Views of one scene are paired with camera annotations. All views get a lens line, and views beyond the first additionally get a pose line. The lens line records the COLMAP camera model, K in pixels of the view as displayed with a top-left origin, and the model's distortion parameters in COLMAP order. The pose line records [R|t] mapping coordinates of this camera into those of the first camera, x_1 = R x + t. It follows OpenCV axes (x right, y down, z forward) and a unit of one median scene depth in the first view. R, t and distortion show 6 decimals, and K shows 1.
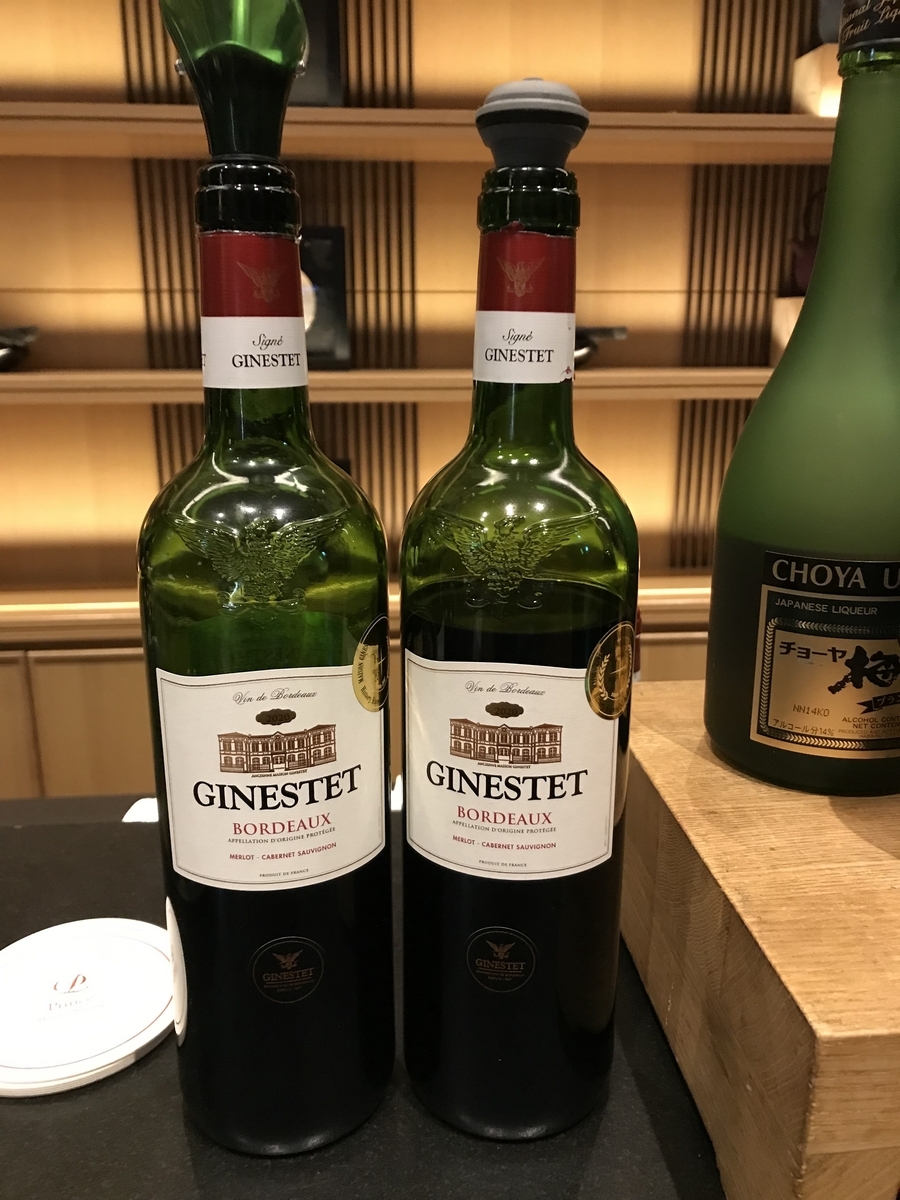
lens RADIAL K [[1012.7, 0, 450.0], [0, 1012.7, 600.0], [0, 0, 1]] dist [0.014076, -0.007432]
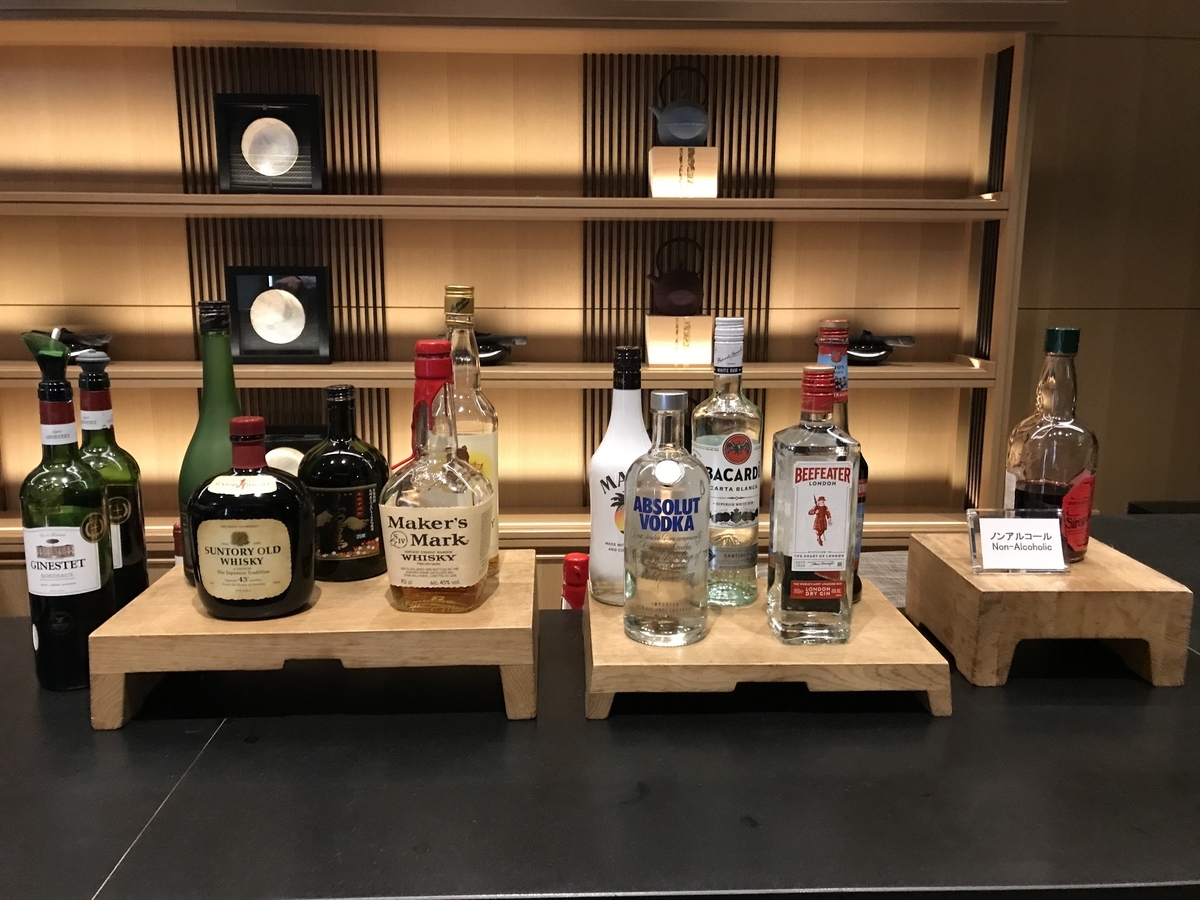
lens RADIAL K [[1012.7, 0, 600.0], [0, 1012.7, 450.0], [0, 0, 1]] dist [0.014076, -0.007432]
pose [[0.999861, 0.016075, -0.004420, 0.296193], [-0.016392, 0.996249, -0.084970, 0.012437], [0.003038, 0.085030, 0.996374, -0.427699]]
